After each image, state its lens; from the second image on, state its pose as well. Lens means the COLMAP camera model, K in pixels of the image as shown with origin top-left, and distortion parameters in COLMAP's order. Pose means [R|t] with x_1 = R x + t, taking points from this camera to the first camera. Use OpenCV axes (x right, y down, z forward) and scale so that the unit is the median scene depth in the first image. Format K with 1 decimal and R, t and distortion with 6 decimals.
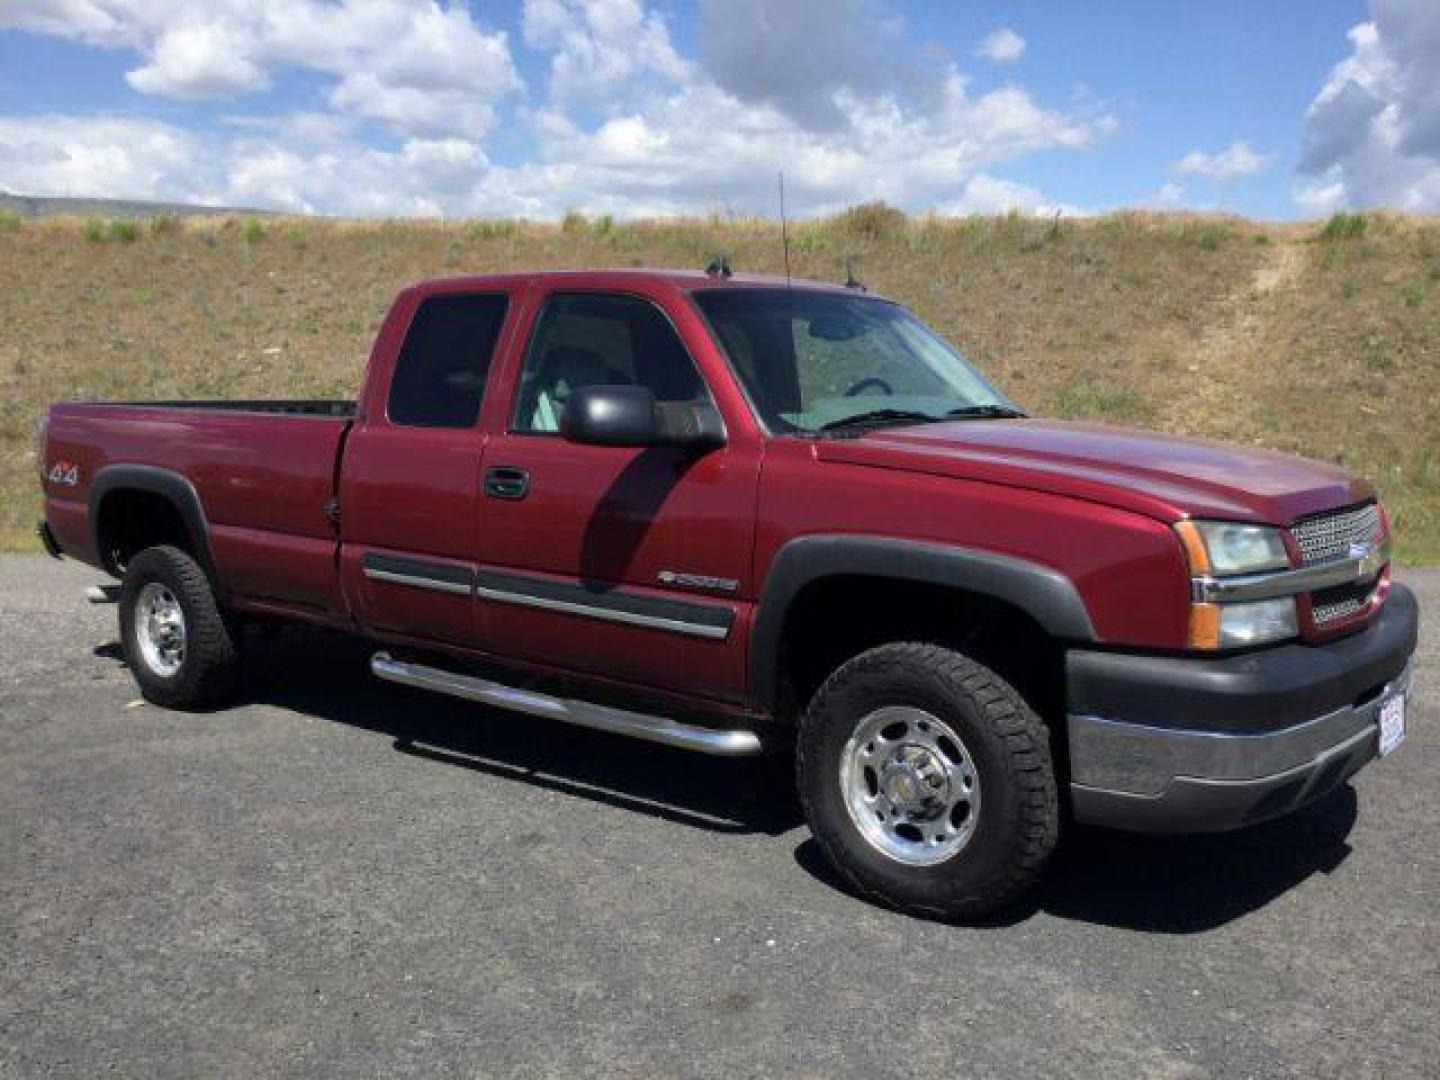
lens RADIAL K [[1334.4, 0, 714.0], [0, 1334.4, 536.3], [0, 0, 1]] dist [0.005048, 0.000000]
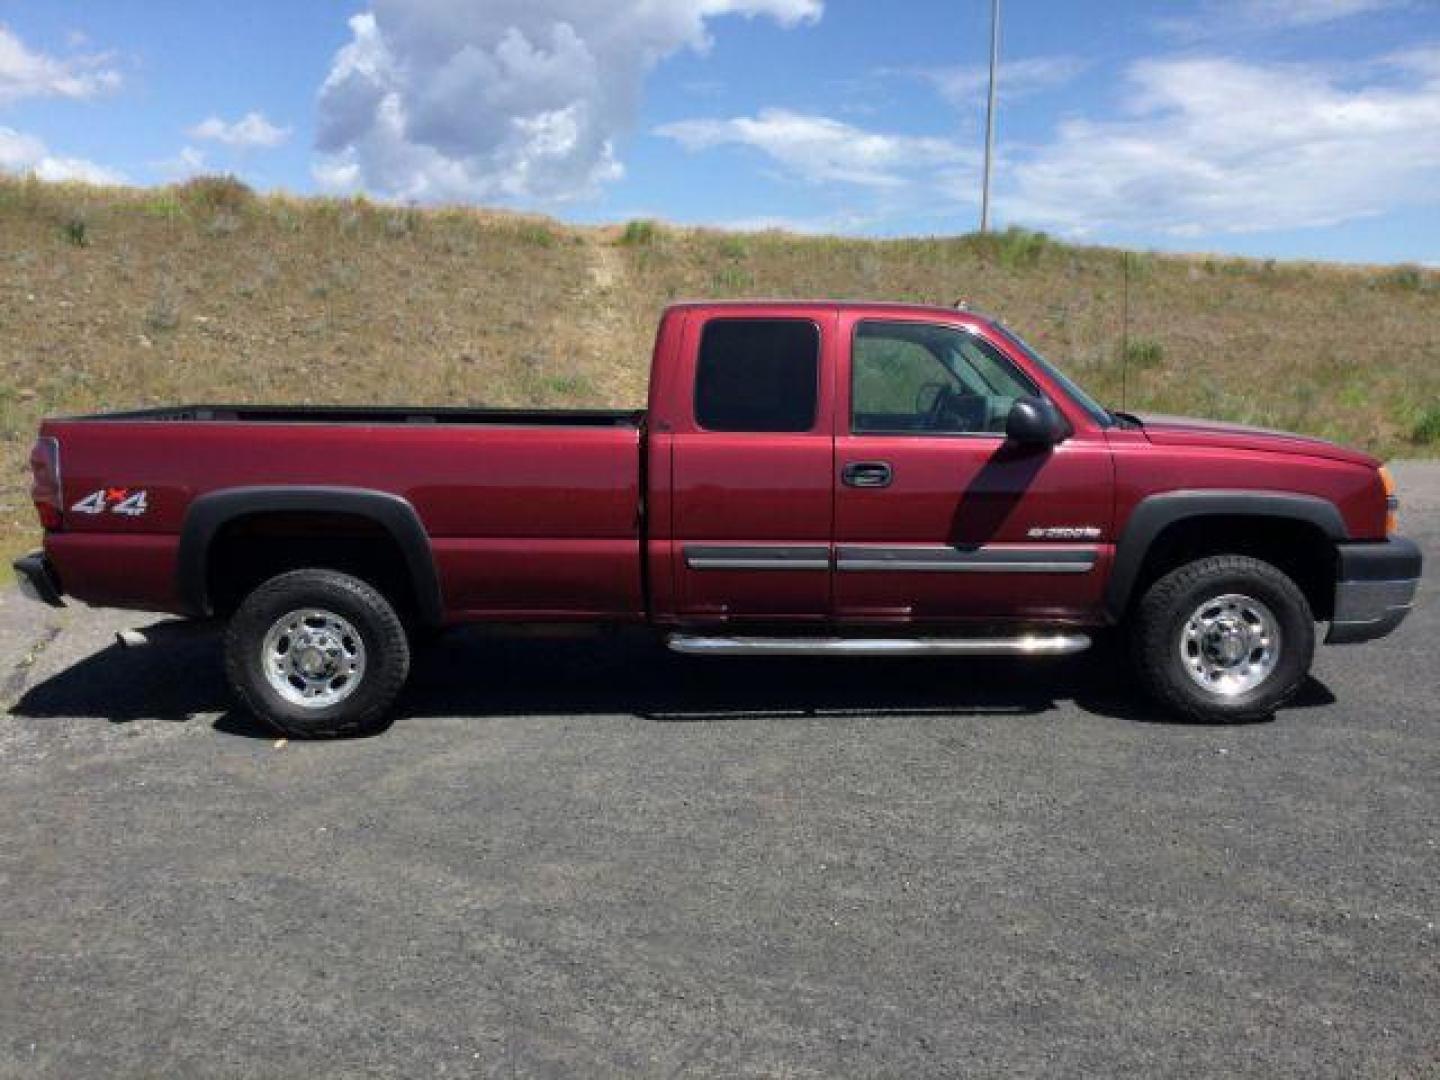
lens RADIAL K [[1334.4, 0, 734.7], [0, 1334.4, 550.7], [0, 0, 1]] dist [0.005048, 0.000000]
pose [[0.765712, -0.096230, 0.635944, -1.024230], [0.076353, 0.995353, 0.058682, -0.050361], [-0.638635, 0.003623, 0.769501, 0.111959]]
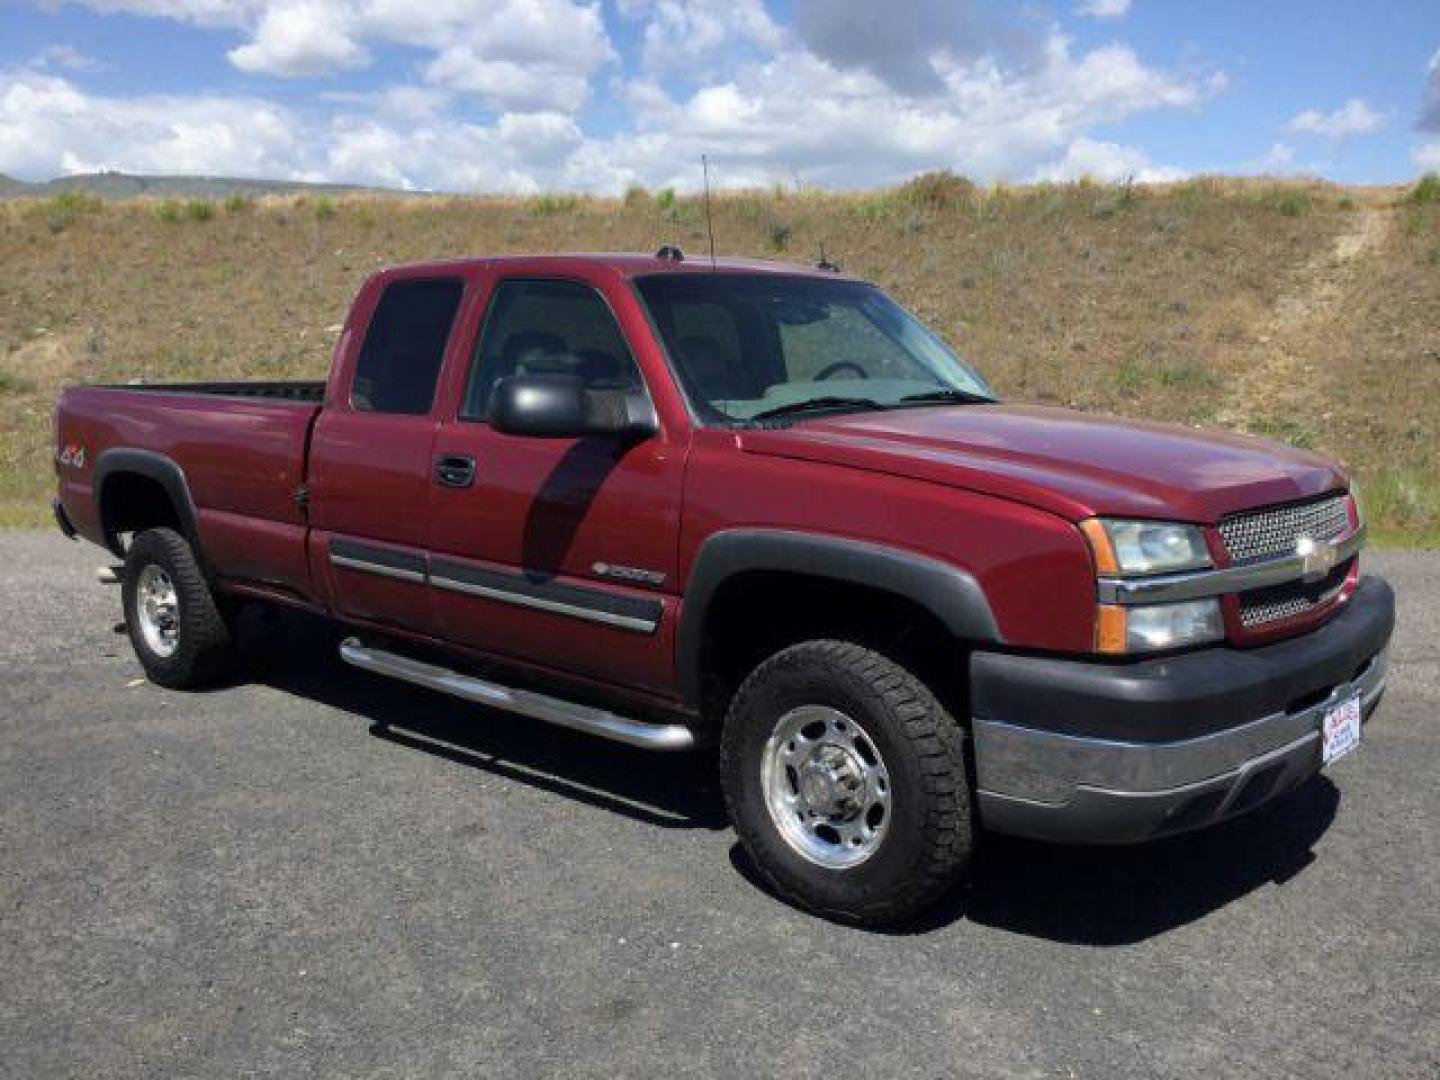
lens RADIAL K [[1334.4, 0, 710.8], [0, 1334.4, 536.3], [0, 0, 1]] dist [0.005048, 0.000000]
pose [[0.997439, 0.004085, -0.071403, 0.102491], [-0.002523, 0.999756, 0.021949, -0.013358], [0.071475, -0.021713, 0.997206, 0.021064]]
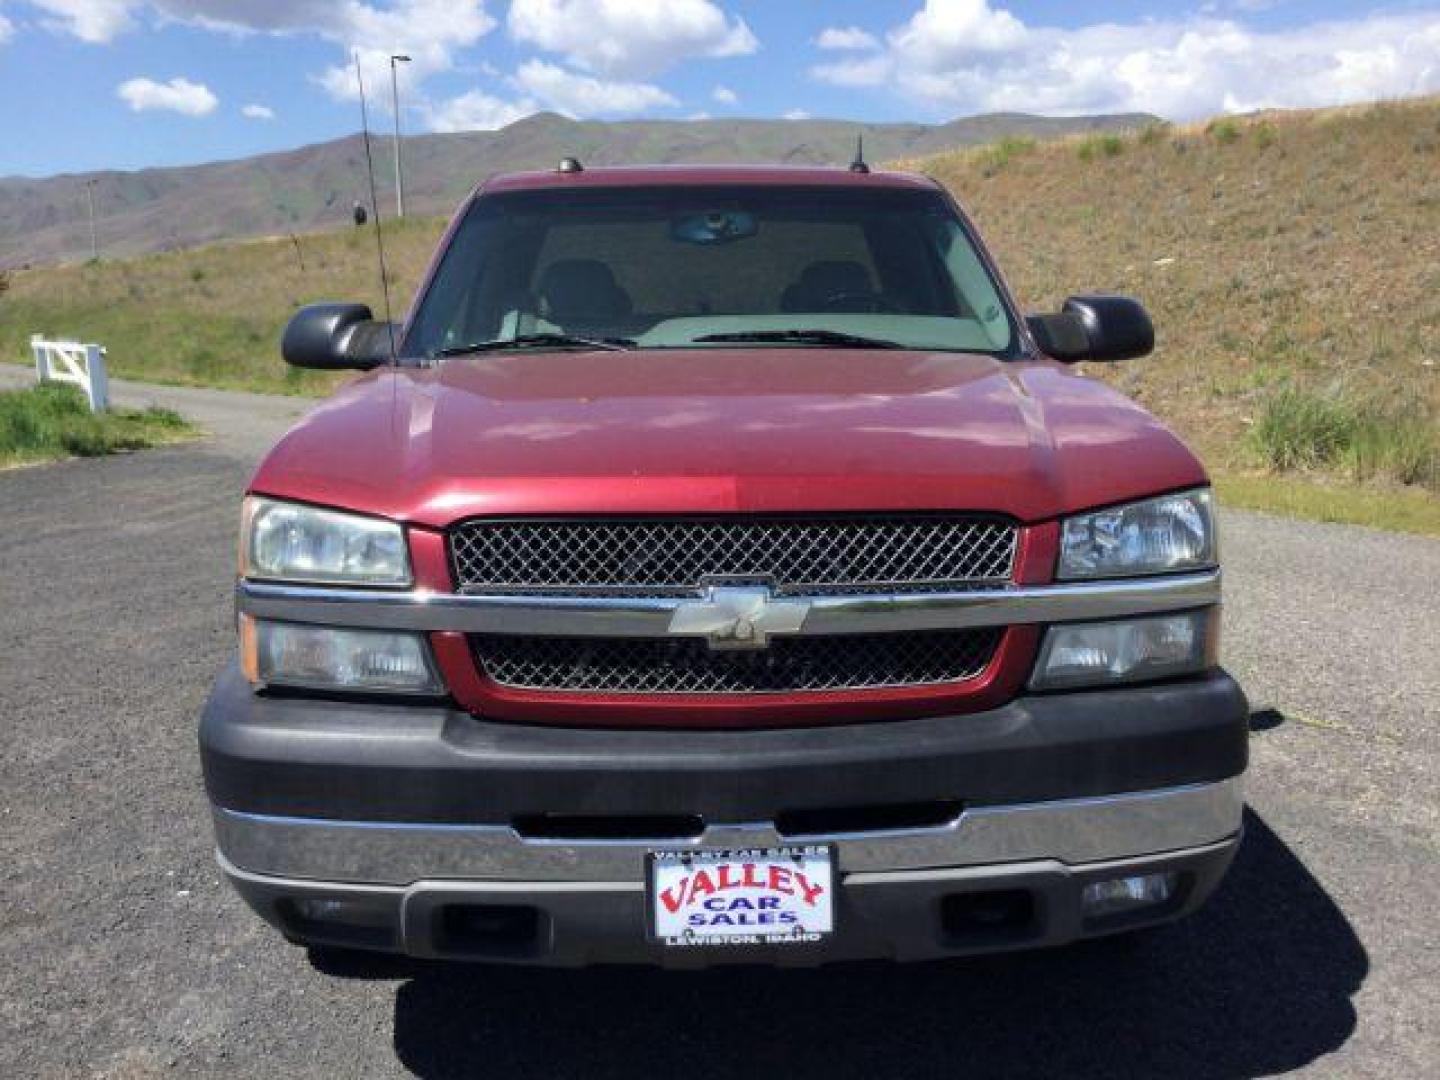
lens RADIAL K [[1334.4, 0, 715.4], [0, 1334.4, 541.2], [0, 0, 1]] dist [0.005048, 0.000000]
pose [[0.648046, 0.131230, -0.750210, 0.740012], [-0.079936, 0.991322, 0.104357, -0.056976], [0.757395, -0.007659, 0.652912, 0.509051]]
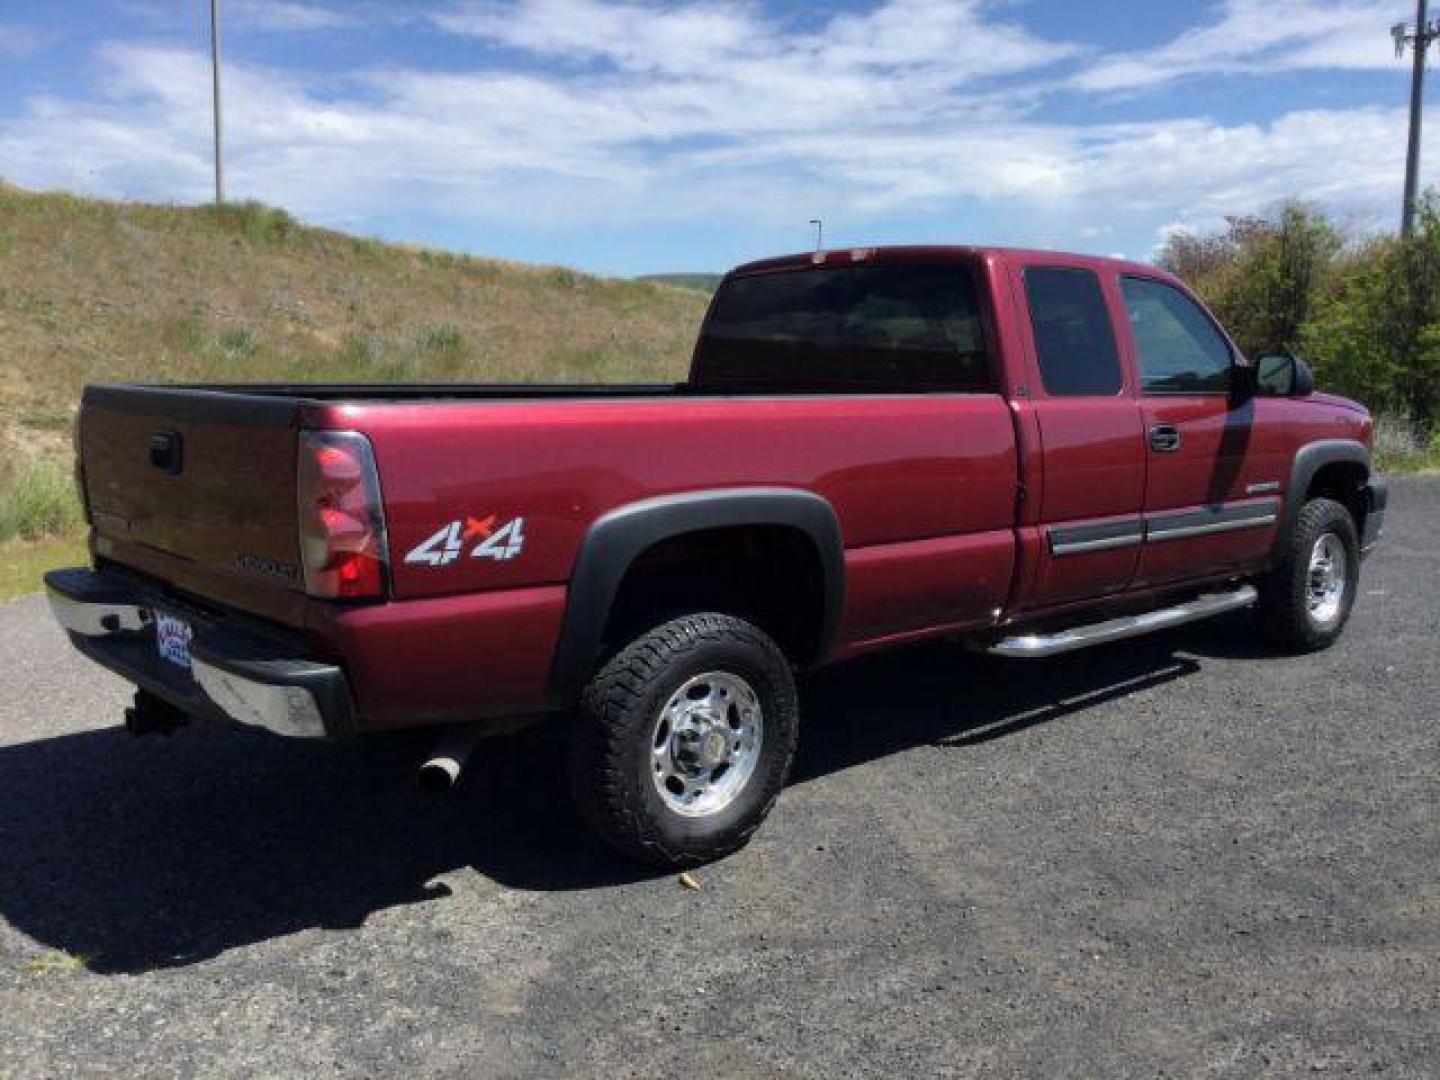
lens RADIAL K [[1334.4, 0, 714.5], [0, 1334.4, 548.2], [0, 0, 1]] dist [0.005048, 0.000000]
pose [[0.159818, -0.146122, 0.976272, -1.344552], [0.114147, 0.985085, 0.128755, -0.137586], [-0.980525, 0.090861, 0.174114, 1.156383]]
